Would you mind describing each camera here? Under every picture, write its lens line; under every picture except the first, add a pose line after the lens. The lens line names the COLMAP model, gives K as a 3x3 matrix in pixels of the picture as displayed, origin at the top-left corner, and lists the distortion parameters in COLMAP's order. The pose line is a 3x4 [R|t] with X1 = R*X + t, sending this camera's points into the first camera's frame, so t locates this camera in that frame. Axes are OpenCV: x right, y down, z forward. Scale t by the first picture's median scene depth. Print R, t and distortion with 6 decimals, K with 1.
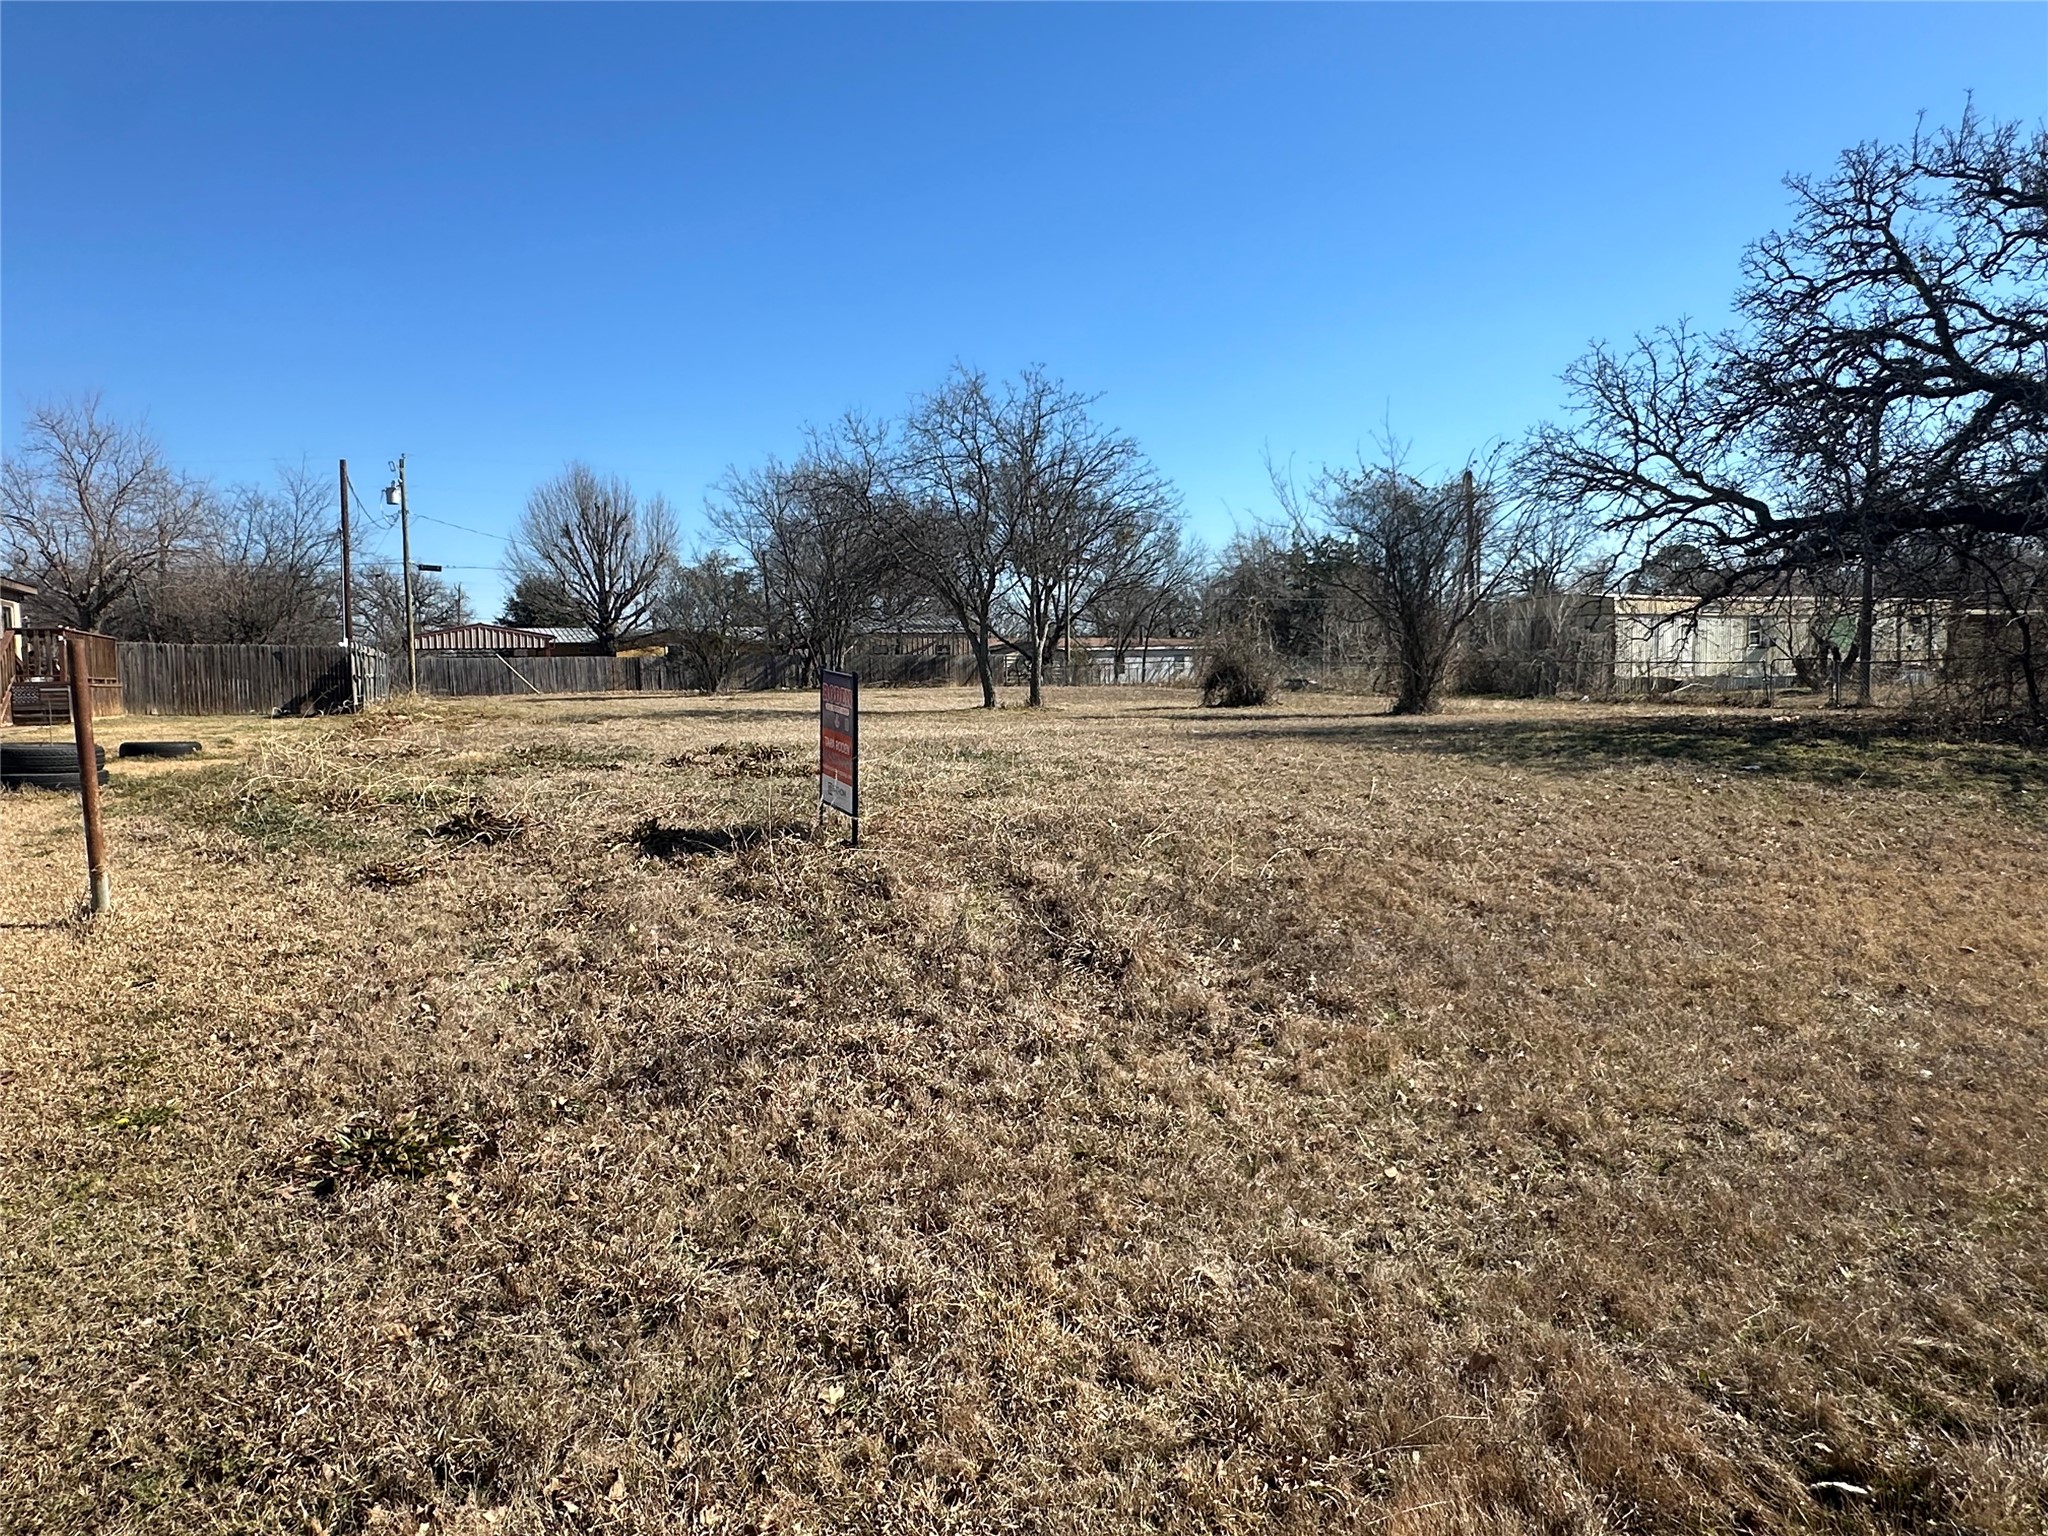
lens RADIAL K [[1272.1, 0, 1021.0], [0, 1272.1, 760.1], [0, 0, 1]] dist [0.006733, -0.000599]
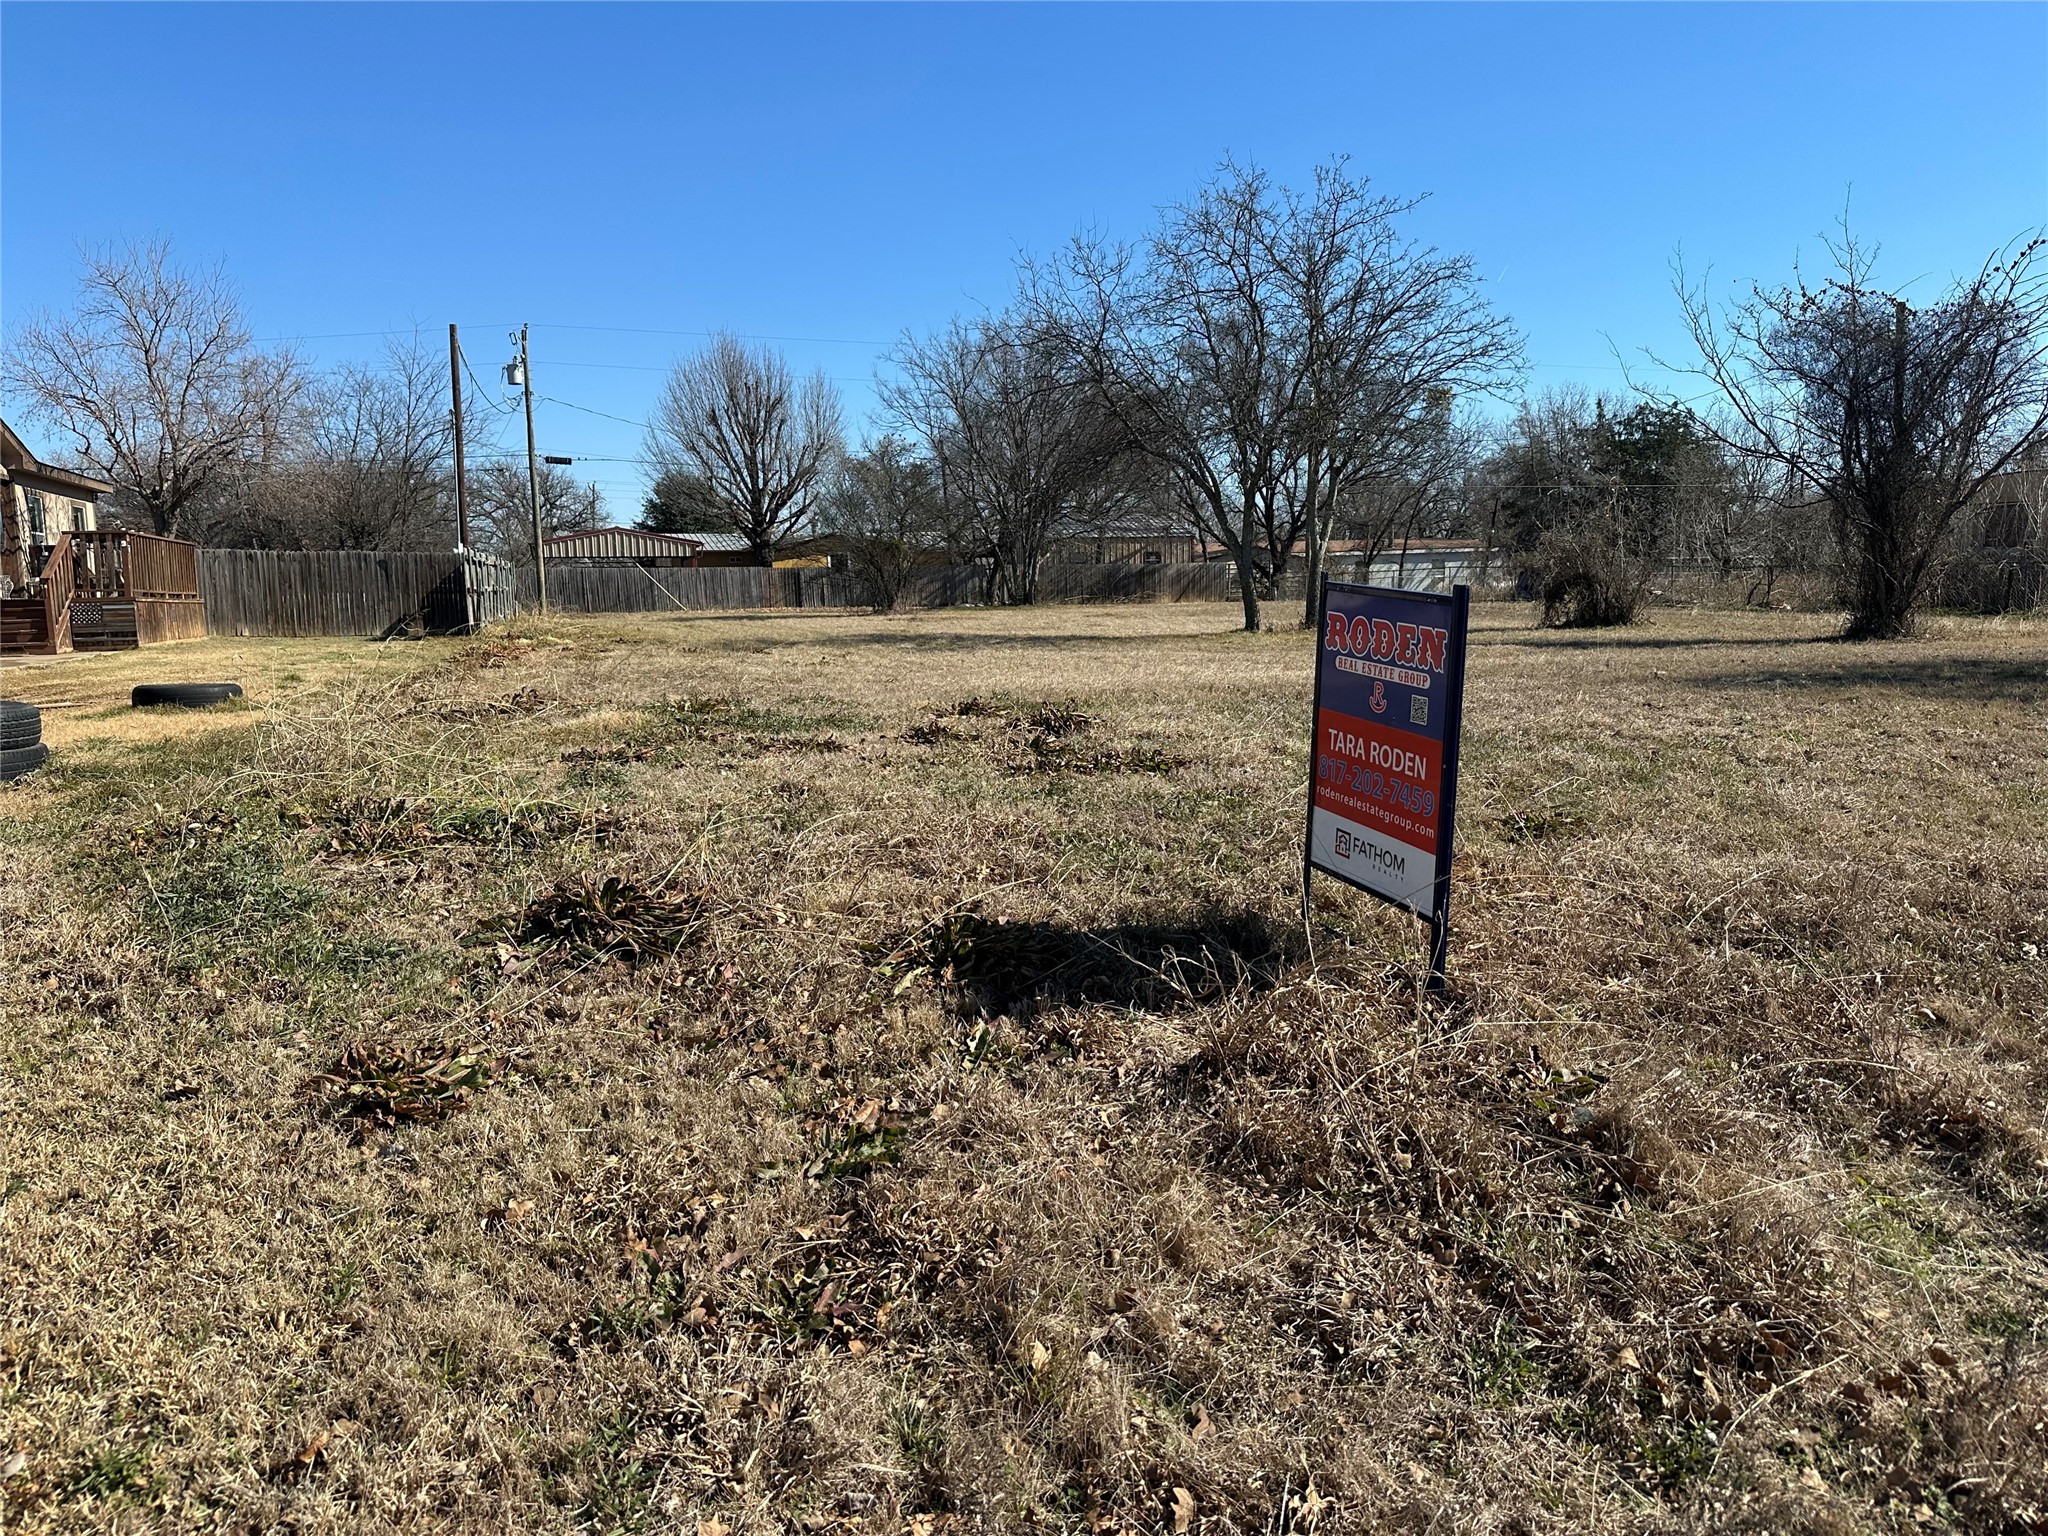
lens RADIAL K [[1439.9, 0, 1023.3], [0, 1439.9, 776.4], [0, 0, 1]] dist [0.159757, -0.275232]
pose [[0.991239, 0.013818, -0.131353, -0.045629], [-0.005515, 0.997975, 0.063367, -0.007931], [0.131962, -0.062088, 0.989308, 0.109348]]
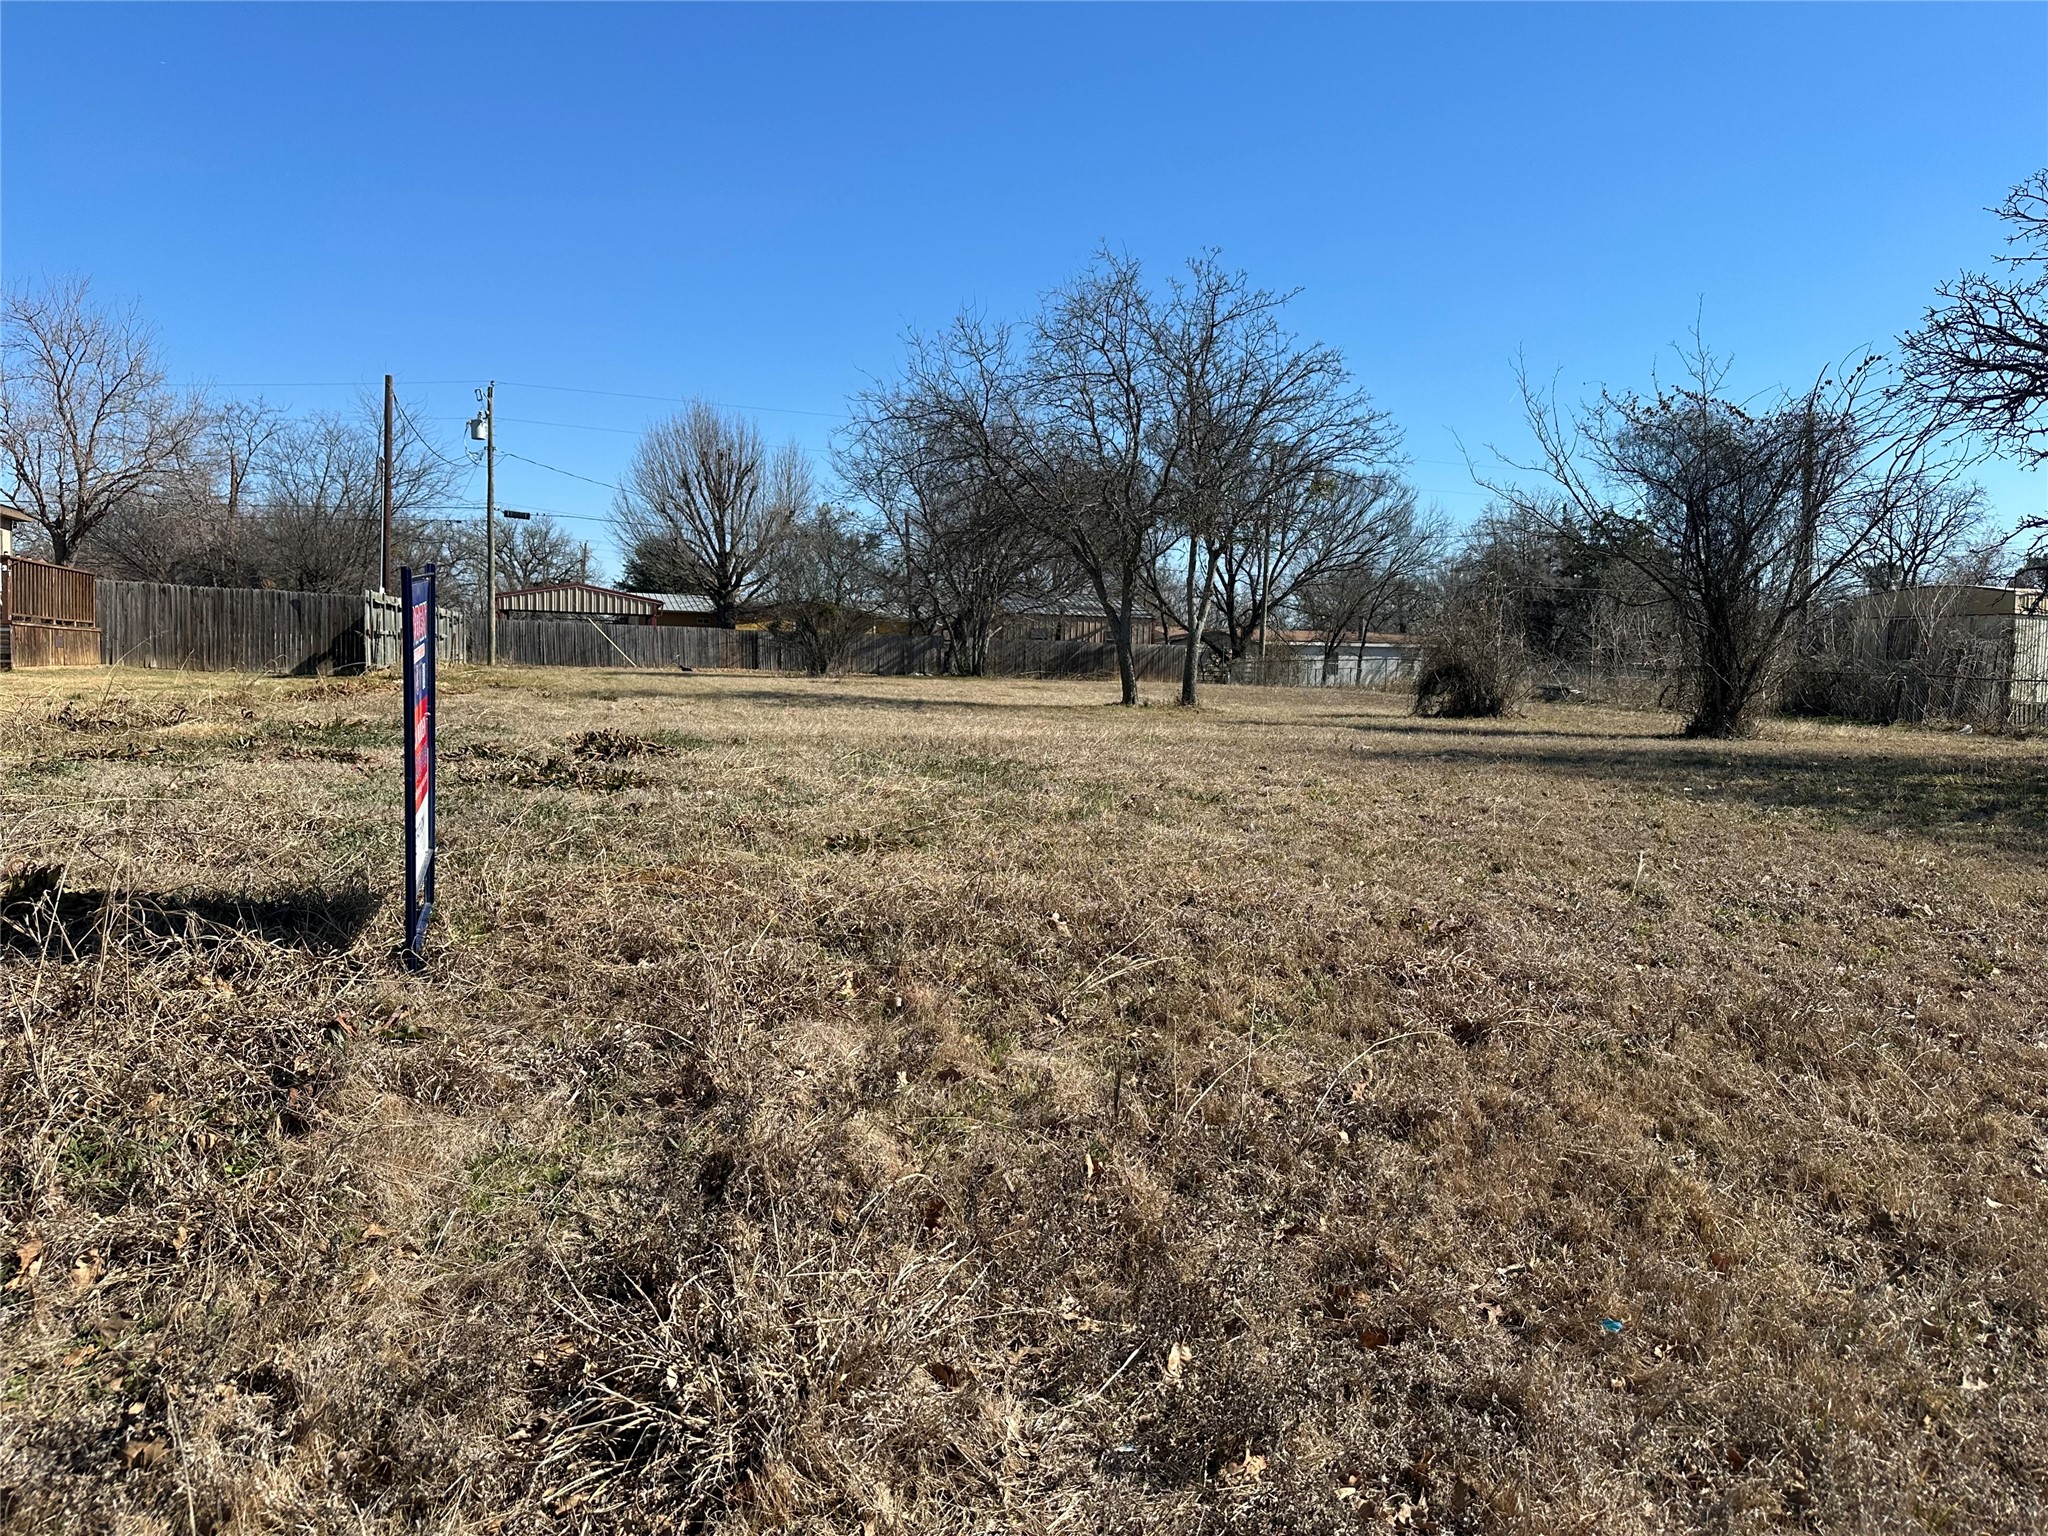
lens RADIAL K [[1439.9, 0, 1023.3], [0, 1439.9, 776.4], [0, 0, 1]] dist [0.159757, -0.275232]
pose [[0.989473, 0.051782, -0.135134, 0.033097], [-0.050915, 0.998654, 0.009864, -0.002843], [0.135463, -0.002880, 0.990778, 0.115259]]
